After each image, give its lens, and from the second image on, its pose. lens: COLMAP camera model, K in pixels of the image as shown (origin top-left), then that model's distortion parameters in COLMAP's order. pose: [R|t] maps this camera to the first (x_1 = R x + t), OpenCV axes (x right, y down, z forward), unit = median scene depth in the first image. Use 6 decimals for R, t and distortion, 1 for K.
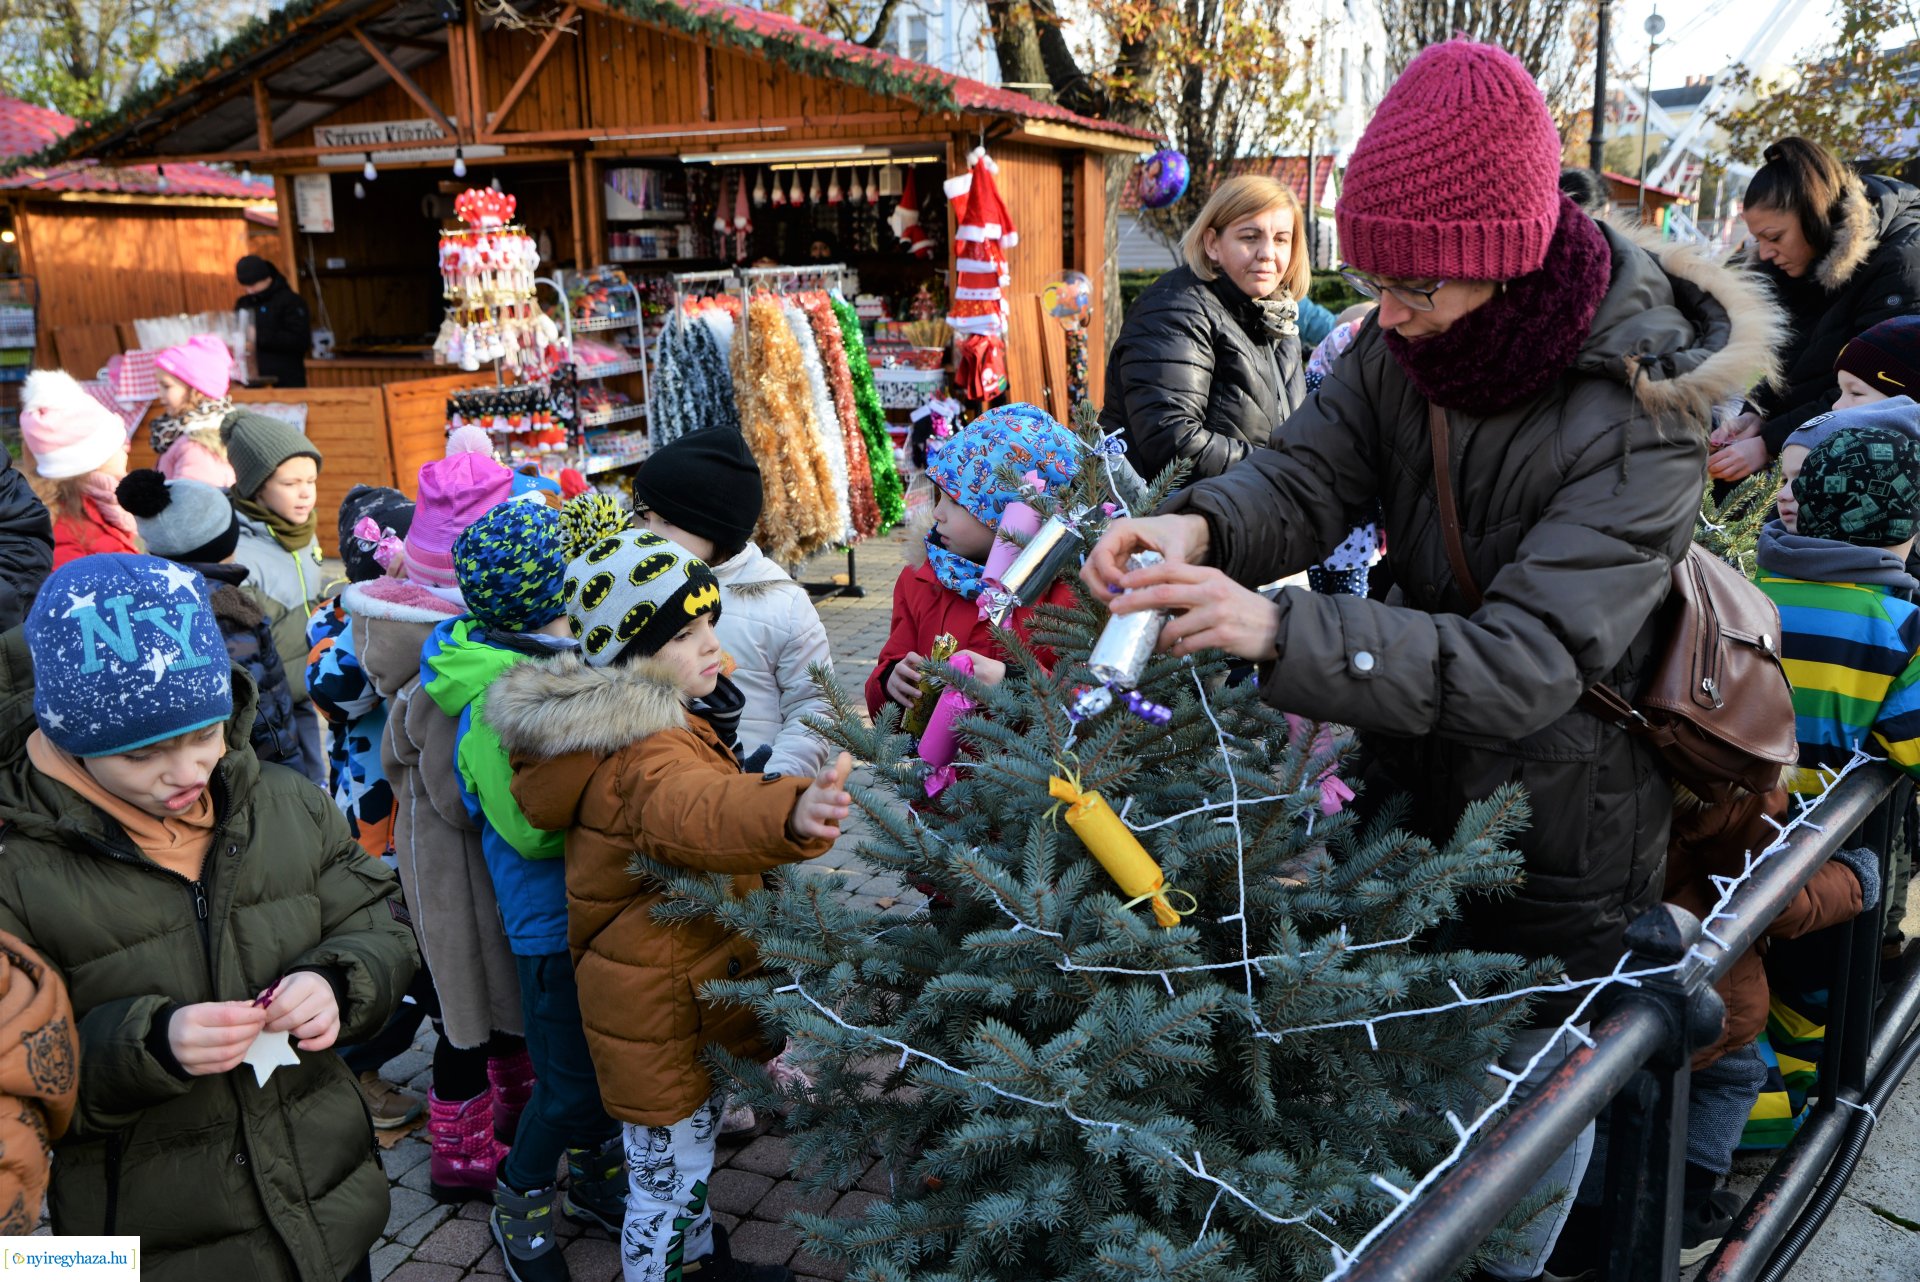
lens RADIAL K [[1654.6, 0, 989.8], [0, 1654.6, 653.4], [0, 0, 1]] dist [-0.079050, 0.104731]
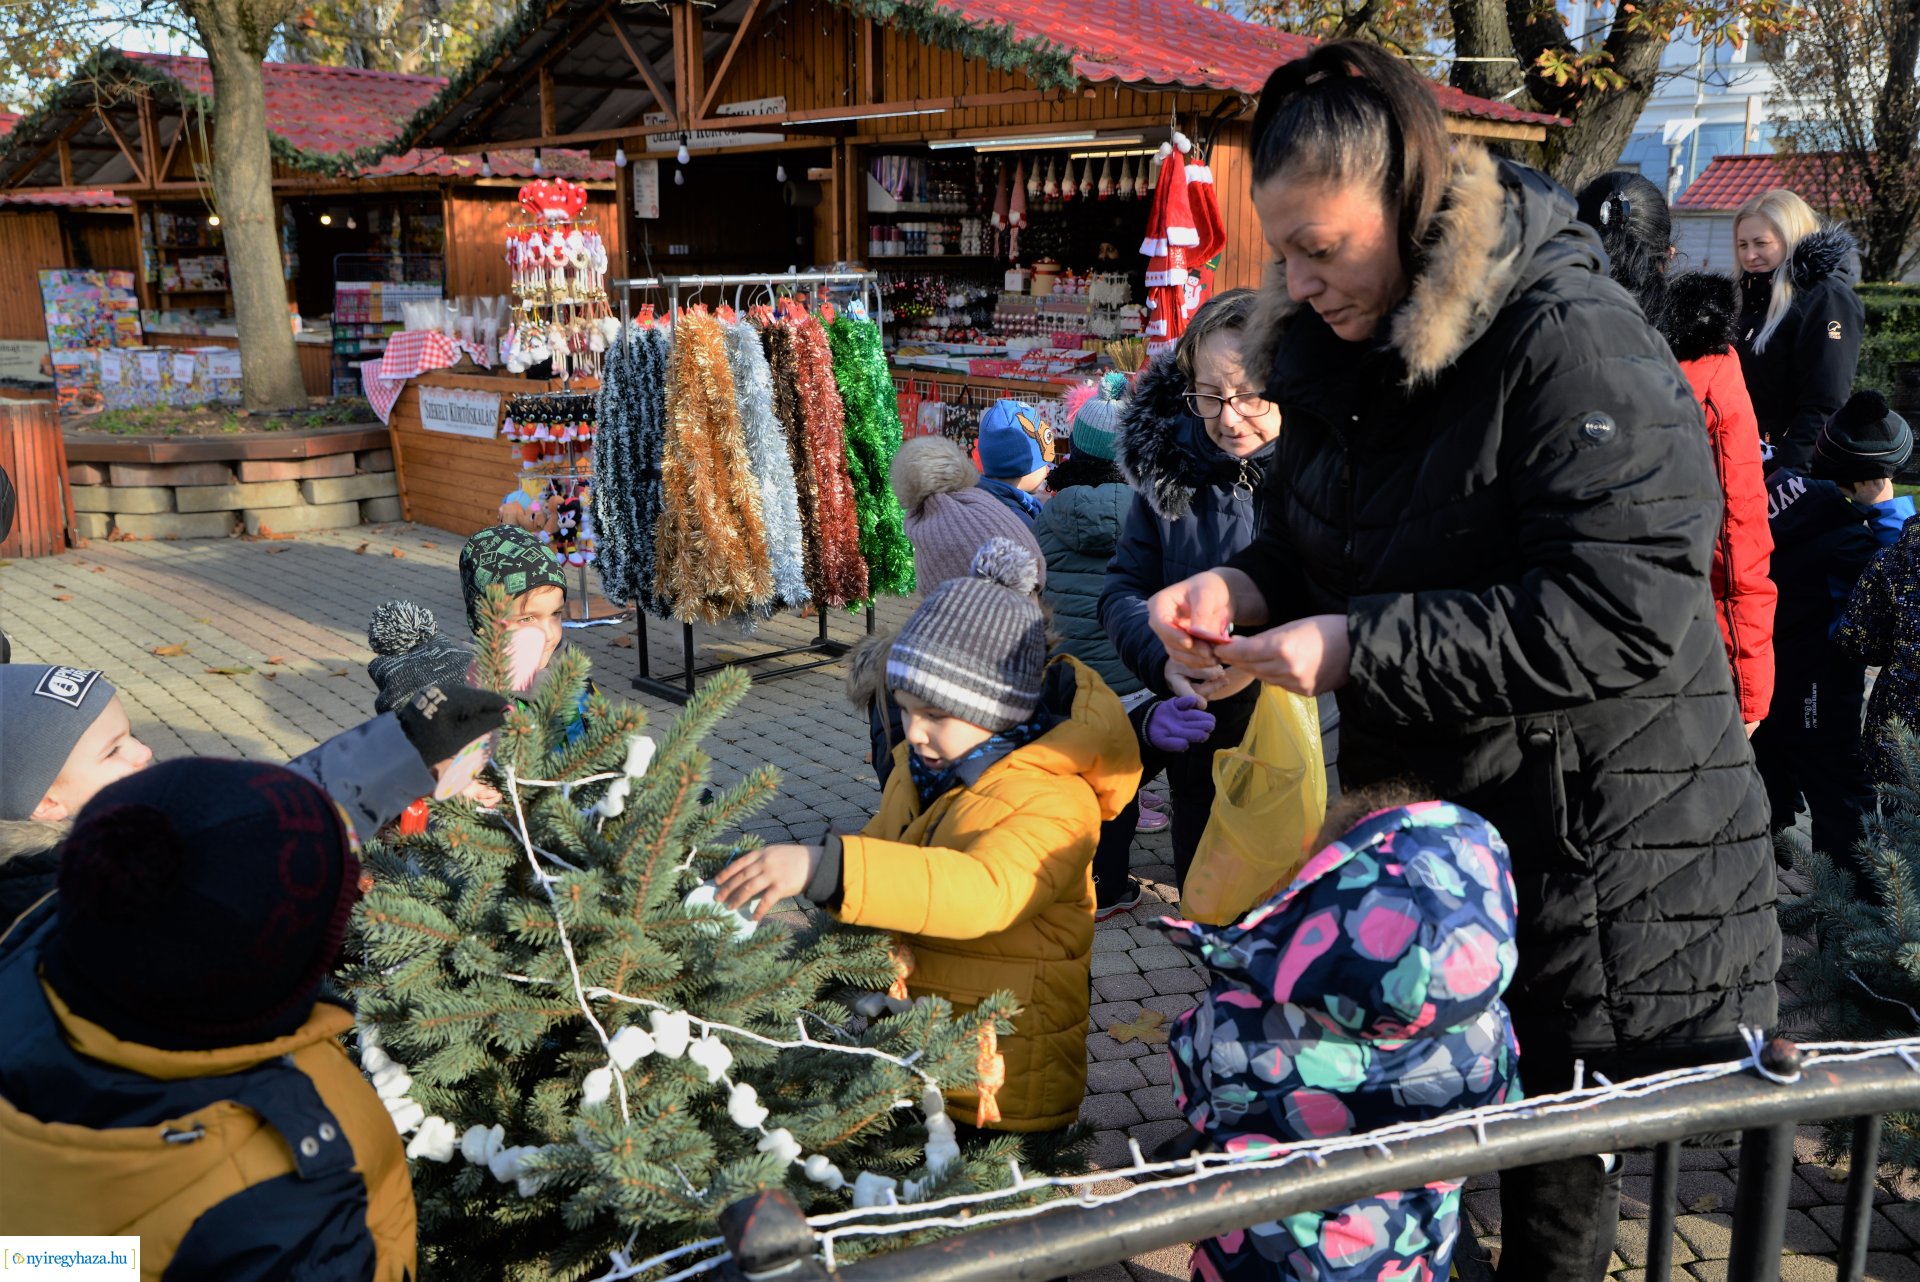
lens RADIAL K [[1654.6, 0, 989.8], [0, 1654.6, 653.4], [0, 0, 1]] dist [-0.079050, 0.104731]
pose [[0.896954, 0.127701, -0.423281, 0.256746], [-0.125023, 0.991564, 0.034219, -0.059902], [0.424080, 0.022227, 0.905352, 0.202979]]
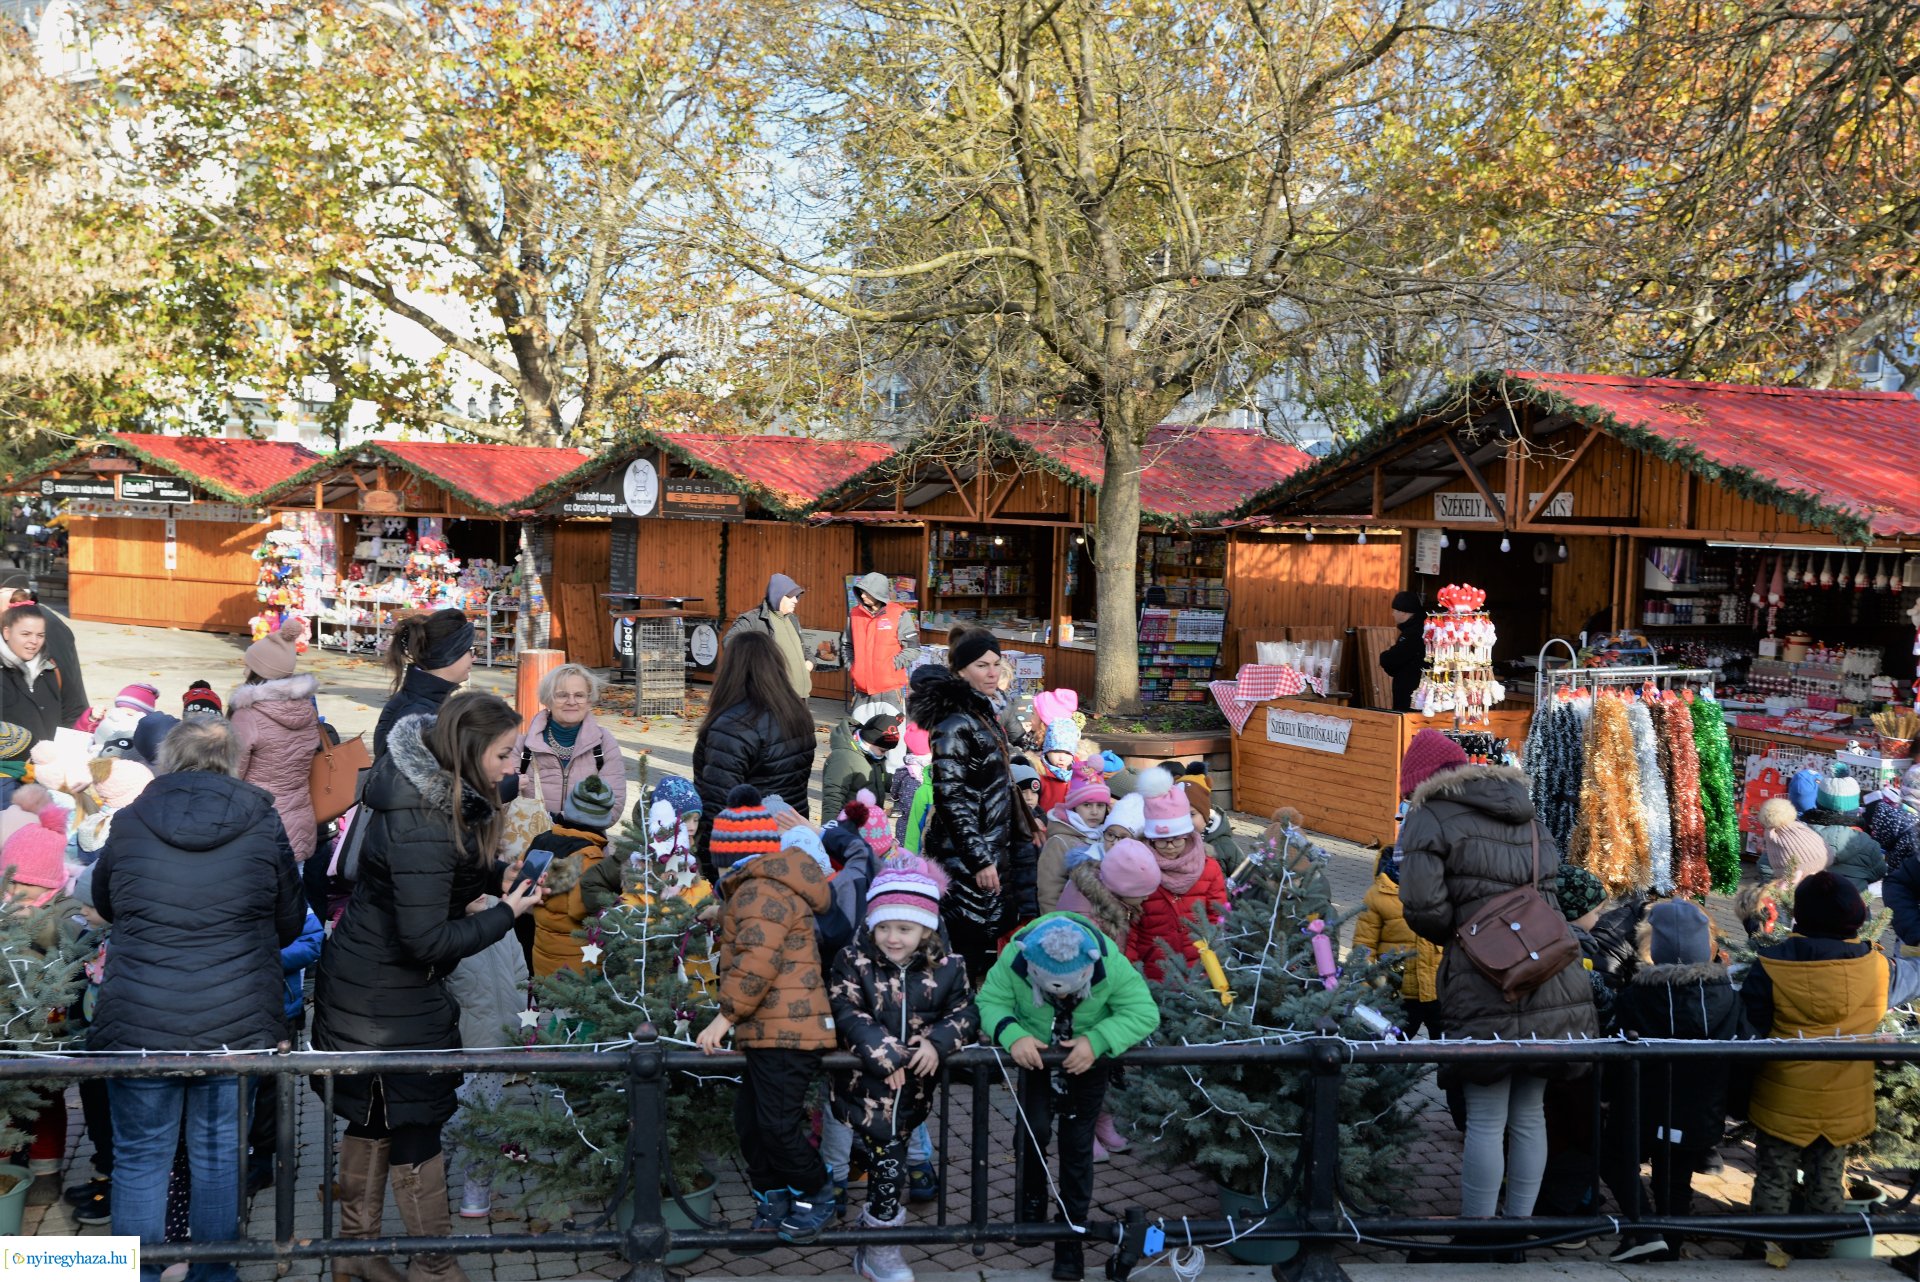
lens RADIAL K [[2035.6, 0, 960.0], [0, 2035.6, 641.0], [0, 0, 1]] dist [0.008294, 0.144281]
pose [[0.738537, 0.091079, -0.668033, 0.376220], [-0.200020, 0.975824, -0.088087, -0.008399], [0.643860, 0.198676, 0.738900, -0.358364]]
